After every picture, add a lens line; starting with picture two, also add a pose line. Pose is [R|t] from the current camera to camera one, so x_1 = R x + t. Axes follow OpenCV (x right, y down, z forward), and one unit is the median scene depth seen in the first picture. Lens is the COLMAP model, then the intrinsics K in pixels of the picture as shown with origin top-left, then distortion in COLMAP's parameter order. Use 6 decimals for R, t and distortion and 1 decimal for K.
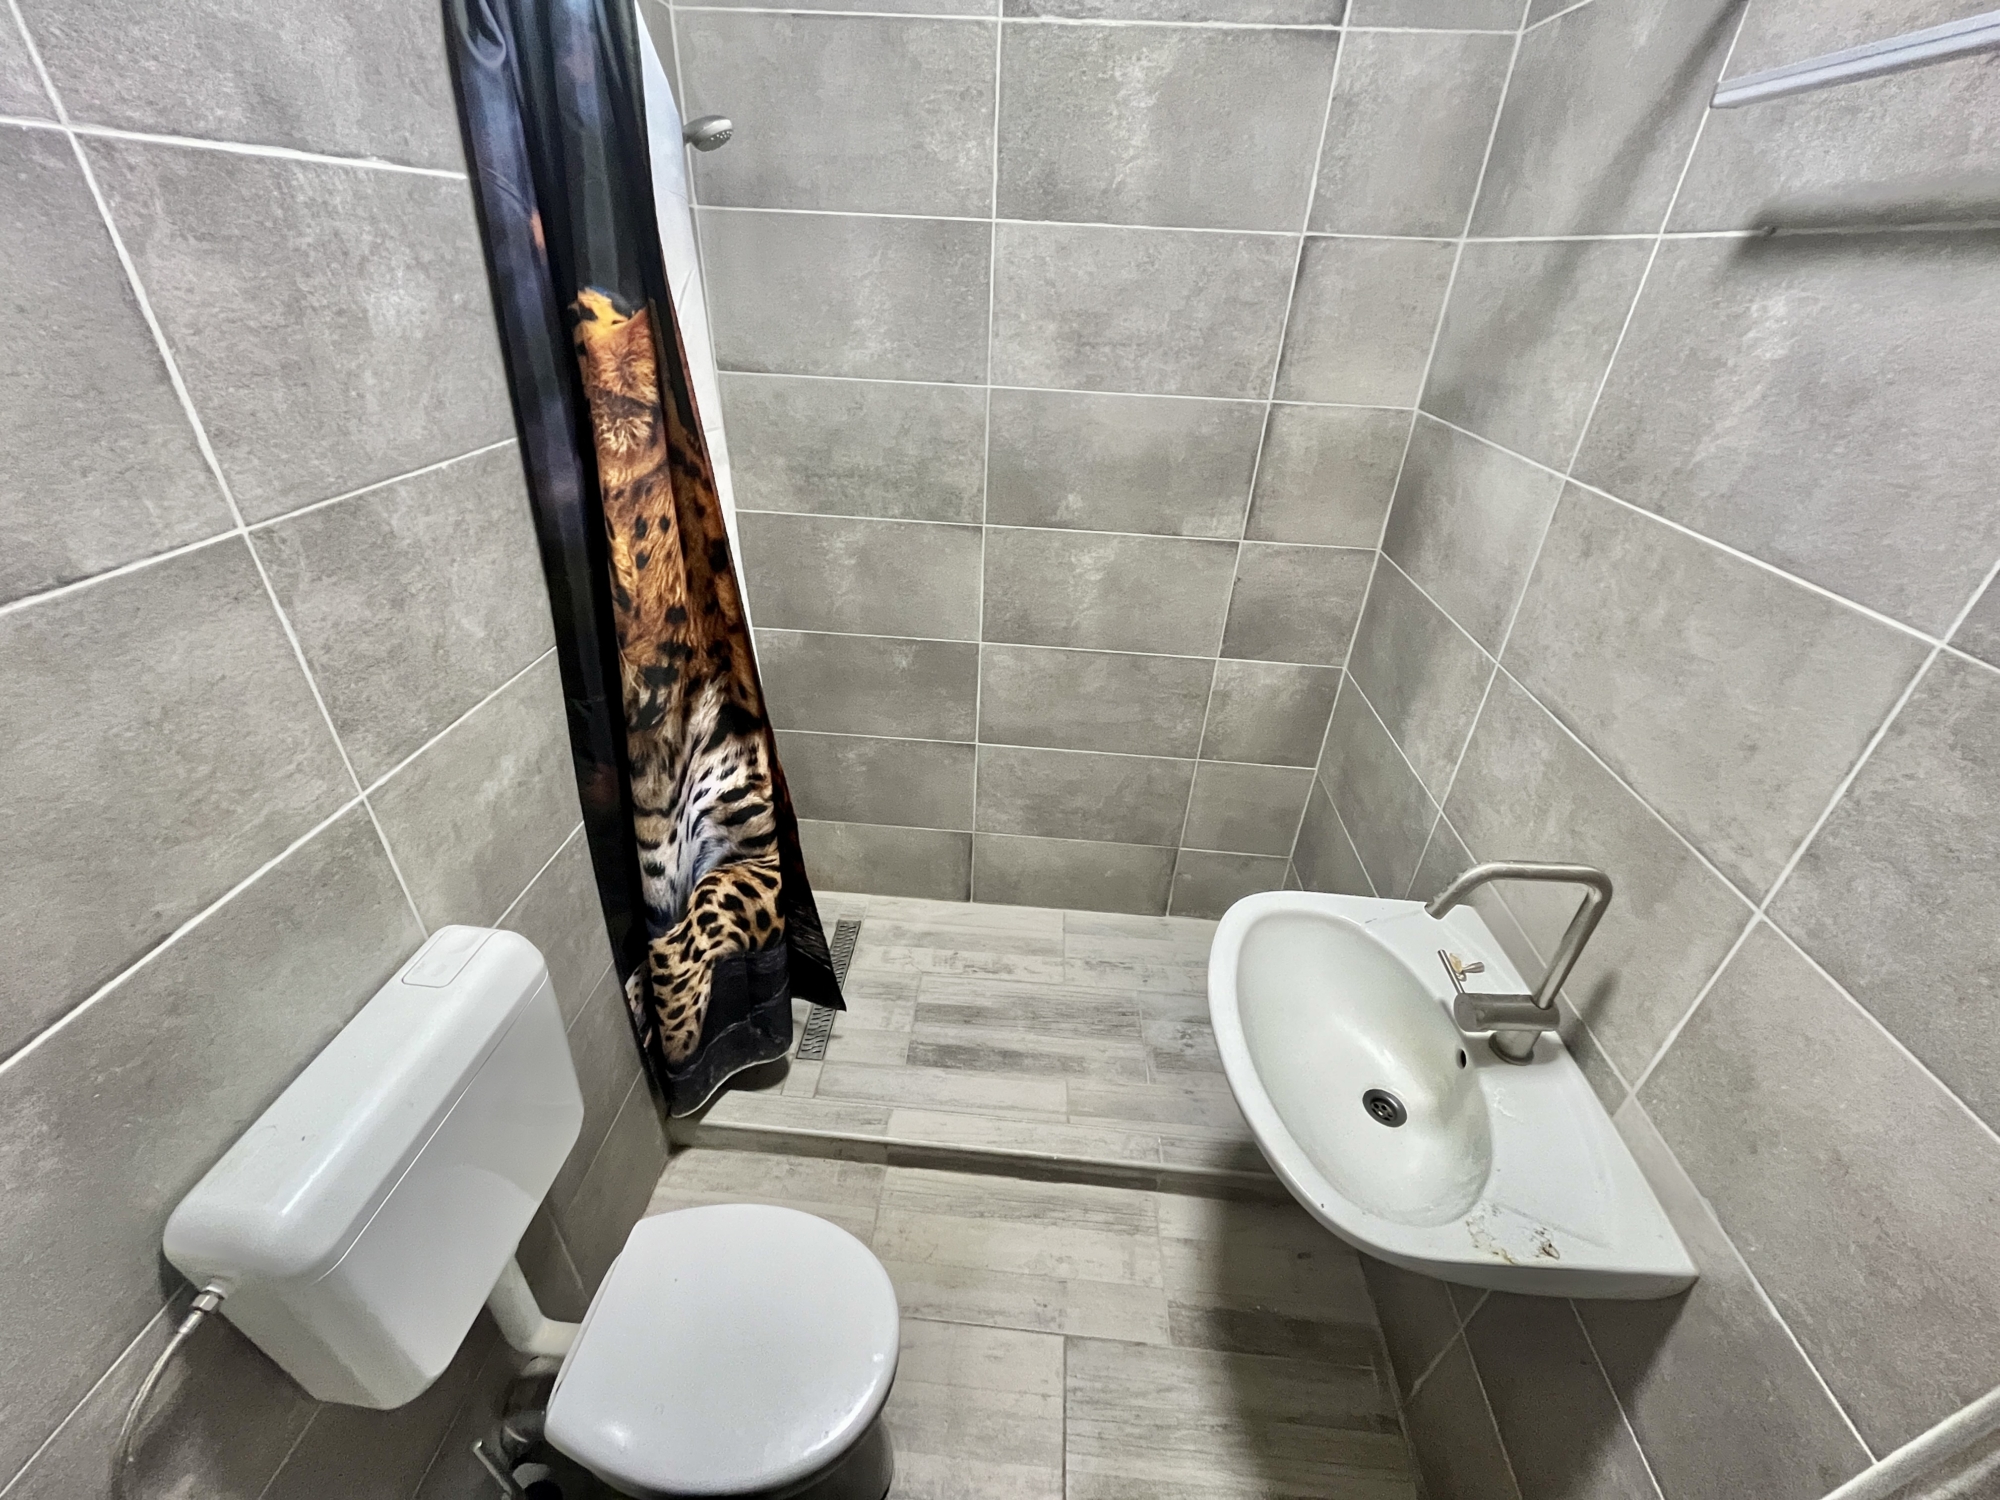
lens RADIAL K [[818.4, 0, 997.9], [0, 818.4, 744.6], [0, 0, 1]] dist [-0.000073, -0.000054]
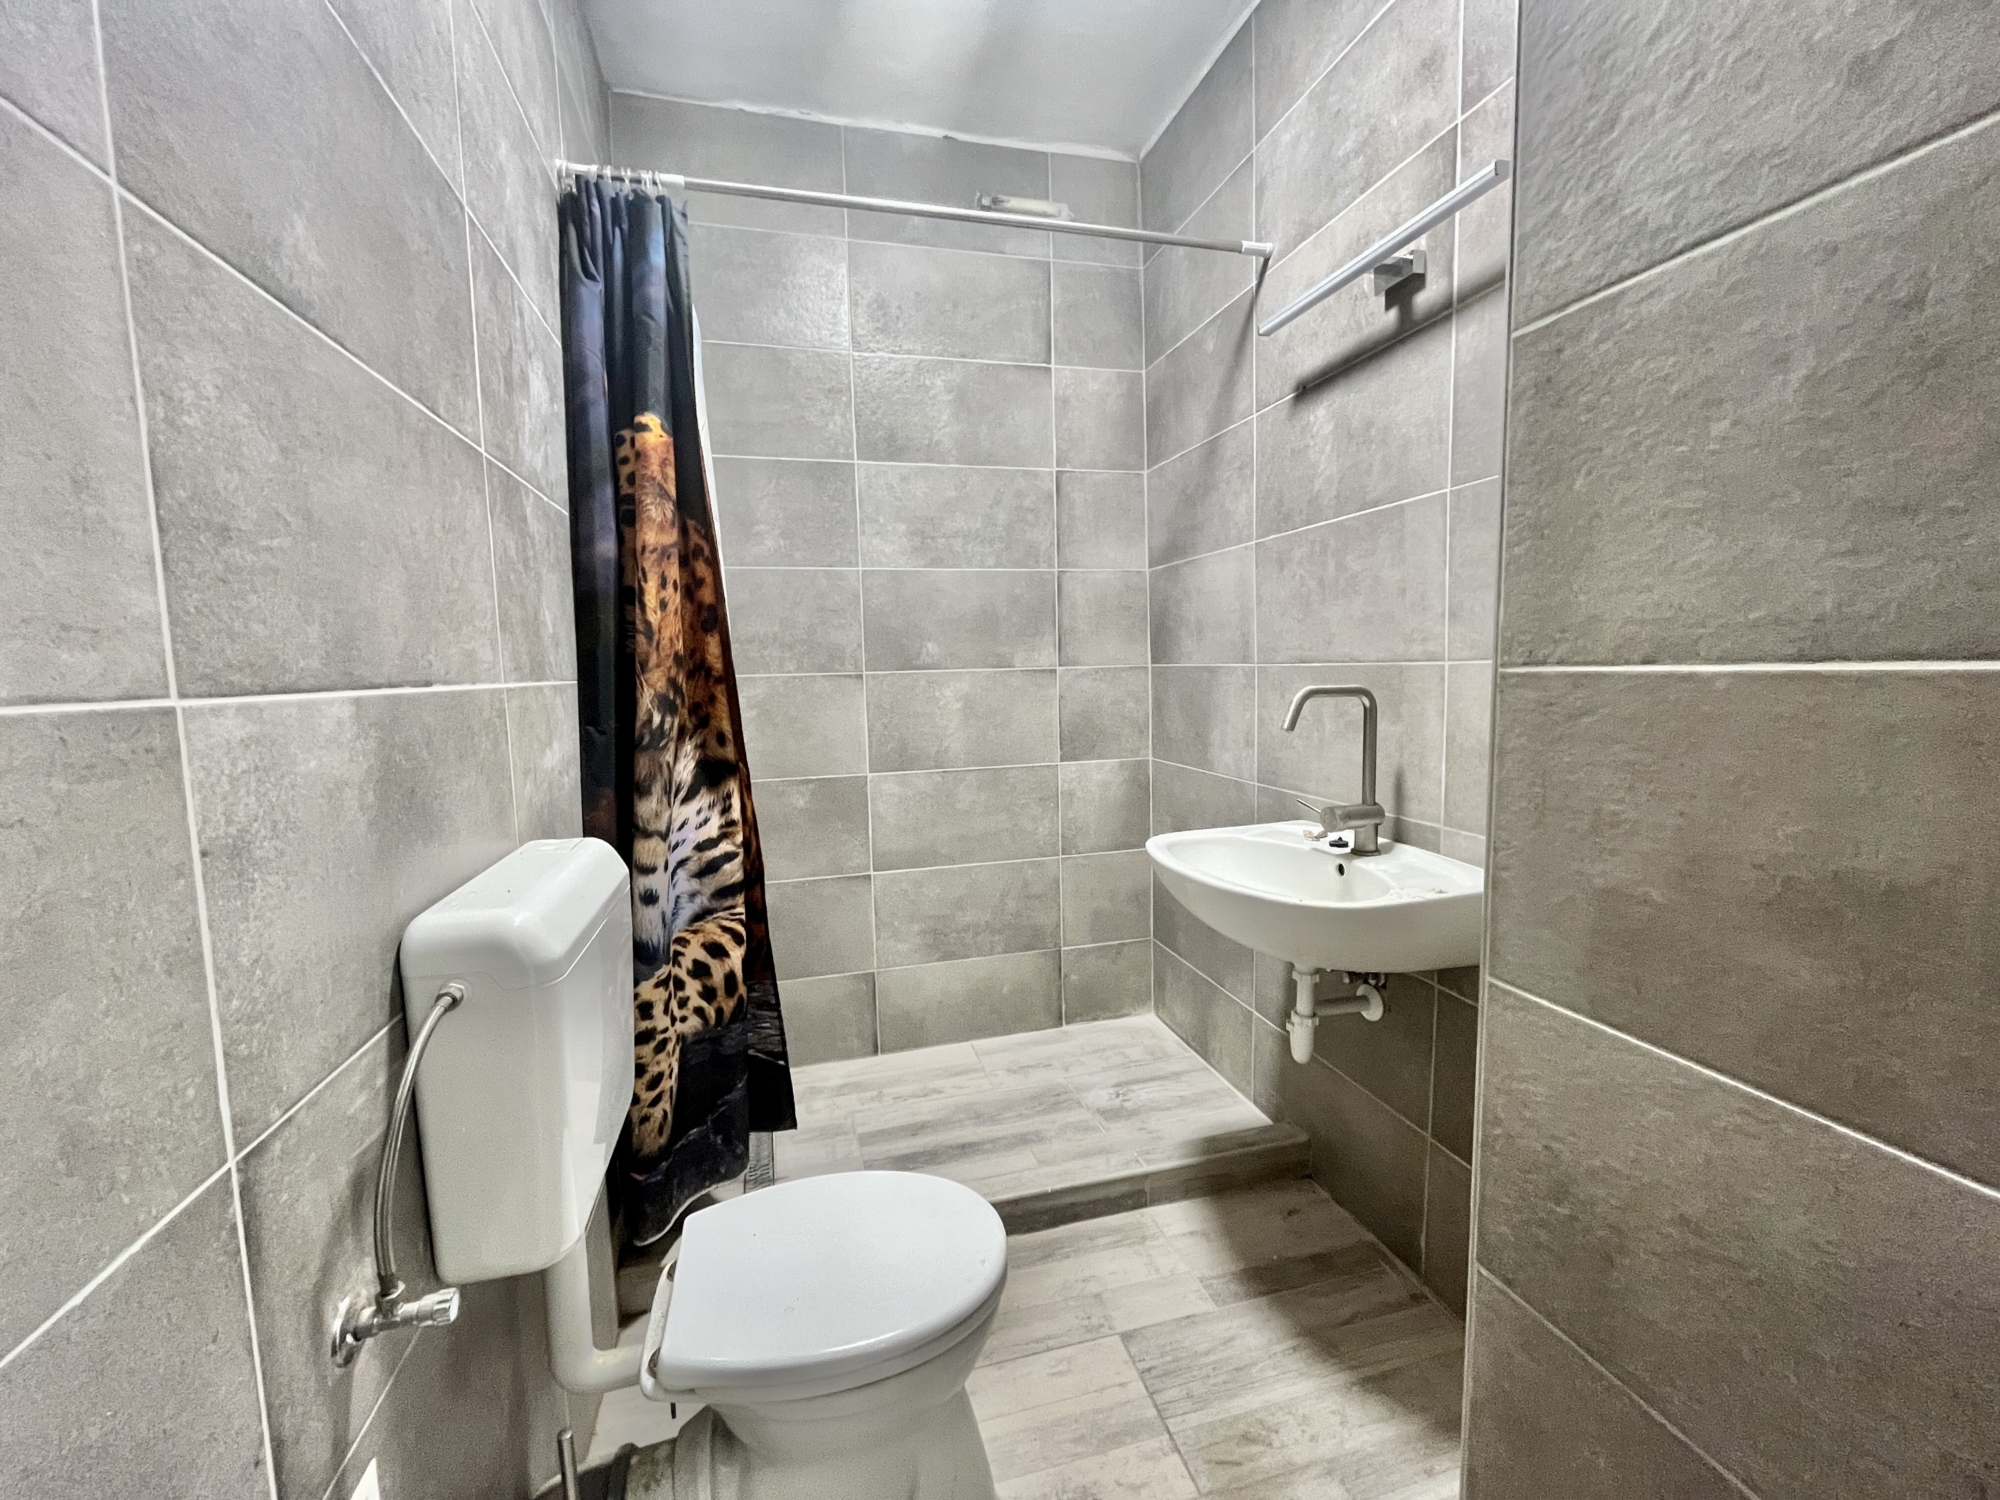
lens RADIAL K [[818.4, 0, 1000.9], [0, 818.4, 743.1], [0, 0, 1]] dist [-0.000073, -0.000054]
pose [[0.939869, -0.093934, 0.328364, -0.292463], [0.227324, 0.889586, -0.396183, 0.448615], [-0.254892, 0.447005, 0.857447, -0.091573]]
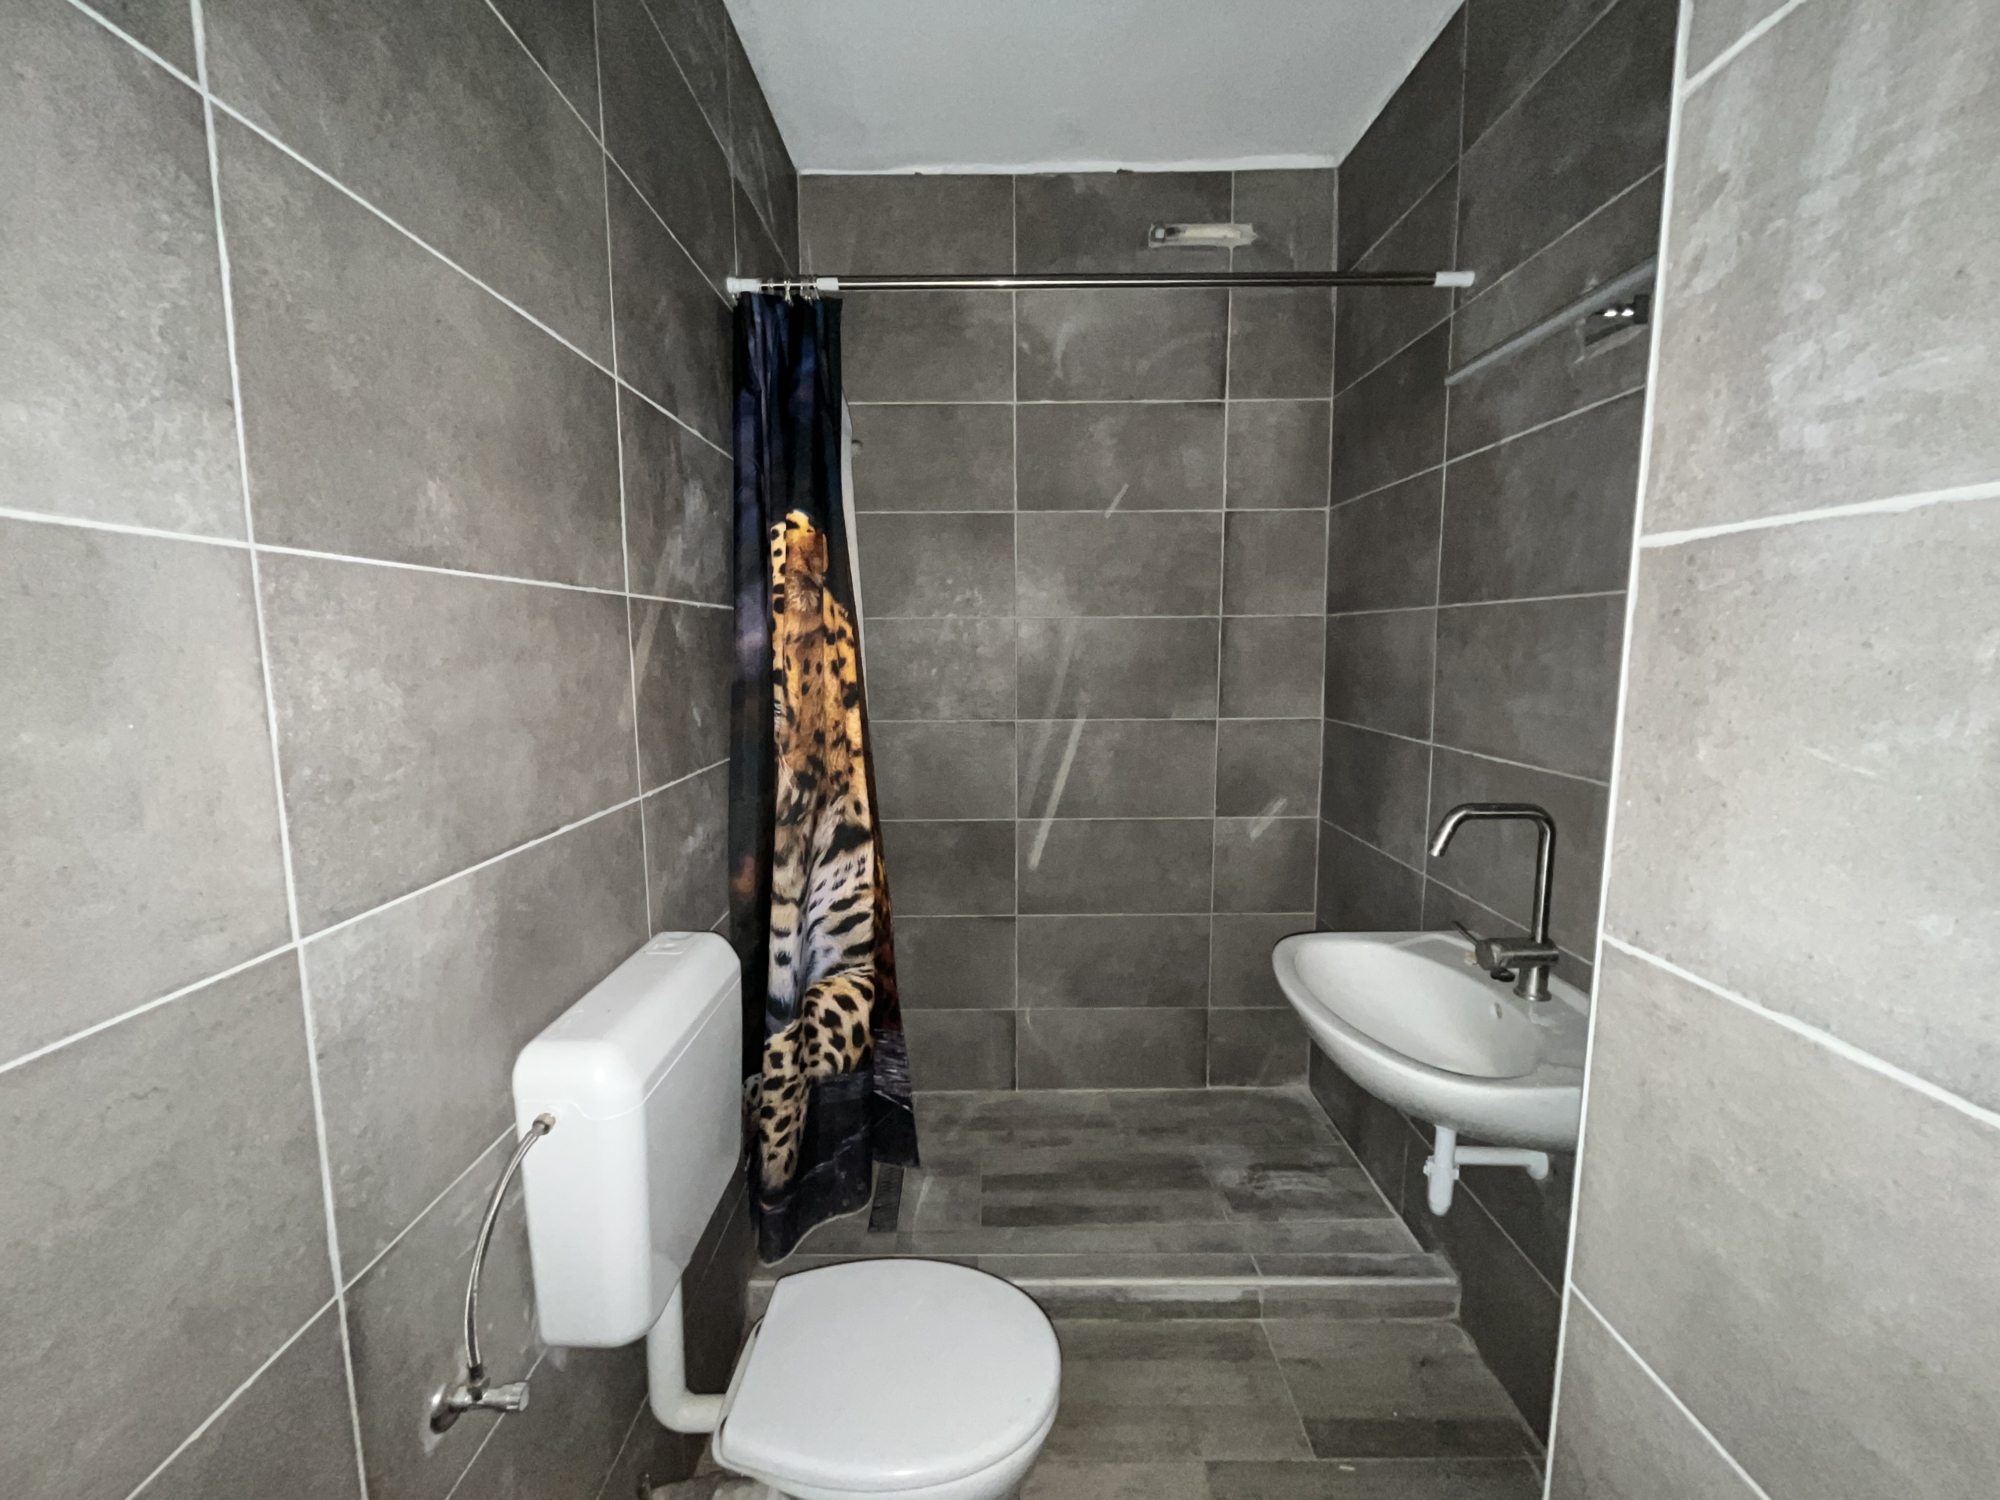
lens RADIAL K [[818.4, 0, 998.8], [0, 818.4, 743.5], [0, 0, 1]] dist [-0.000073, -0.000054]
pose [[0.995687, -0.055057, 0.074678, -0.169900], [0.080826, 0.909931, -0.406807, 0.335712], [-0.045554, 0.411089, 0.910457, -0.164818]]
